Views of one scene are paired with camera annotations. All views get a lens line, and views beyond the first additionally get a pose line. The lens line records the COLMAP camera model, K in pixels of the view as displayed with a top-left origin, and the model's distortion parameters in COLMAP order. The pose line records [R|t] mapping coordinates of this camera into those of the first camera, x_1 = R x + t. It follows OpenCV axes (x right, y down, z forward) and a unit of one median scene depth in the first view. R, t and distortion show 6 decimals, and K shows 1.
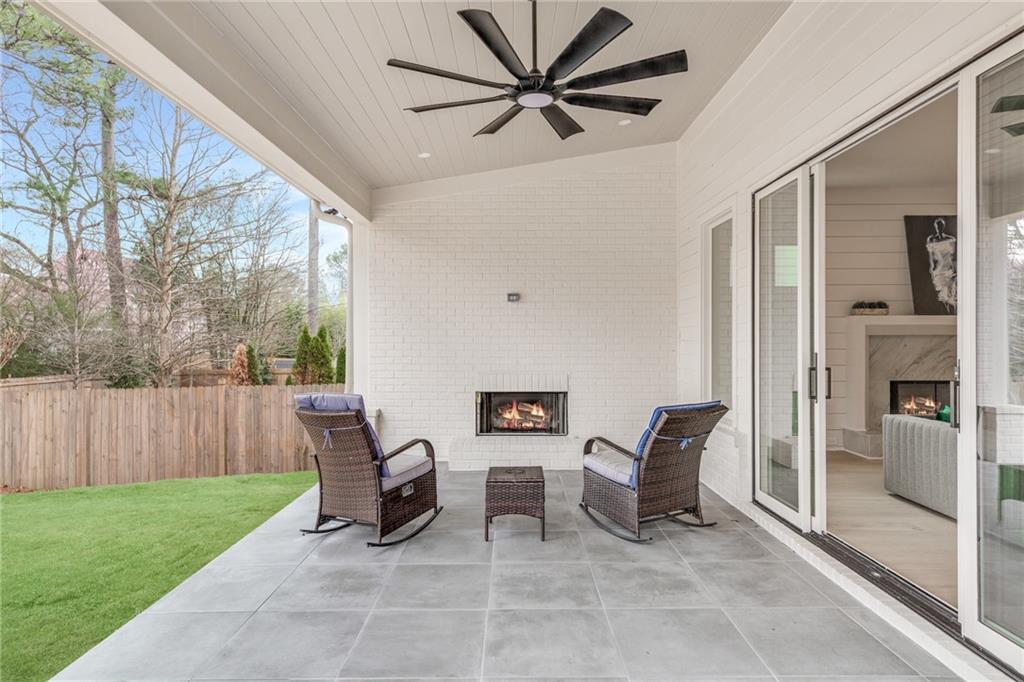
lens RADIAL K [[579.6, 0, 508.2], [0, 579.6, 333.8], [0, 0, 1]] dist [0.003756, -0.000819]
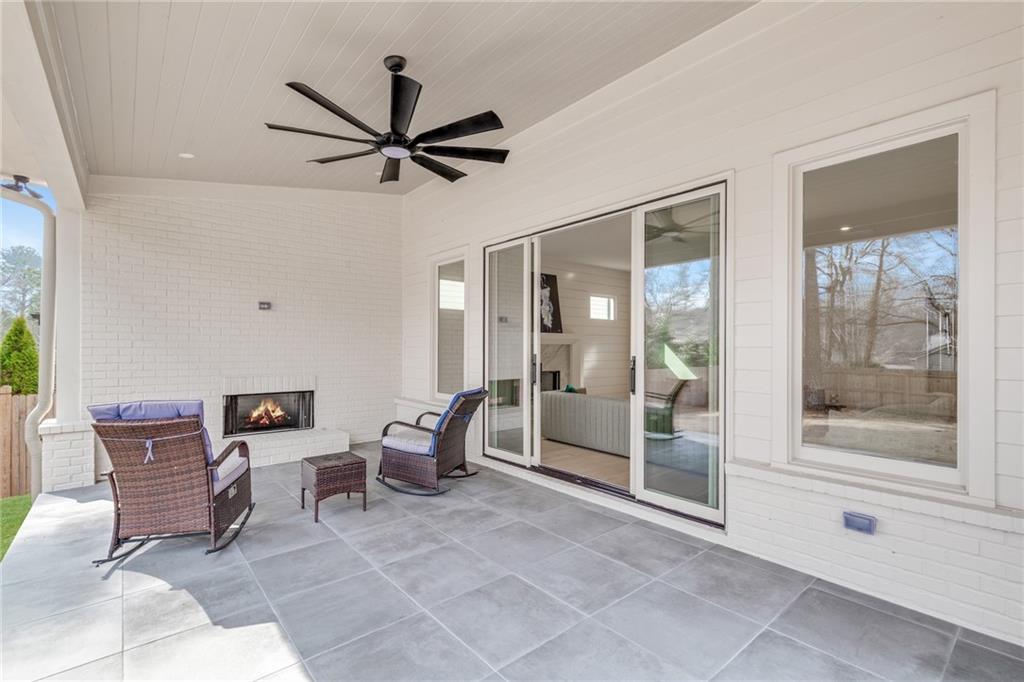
lens RADIAL K [[464.4, 0, 512.0], [0, 464.4, 341.0], [0, 0, 1]] dist [0.001674, 0.000074]
pose [[0.755904, 0.014058, 0.654531, -0.355091], [-0.011423, 0.999900, -0.008284, 0.007811], [-0.654583, -0.001215, 0.755989, 0.068230]]
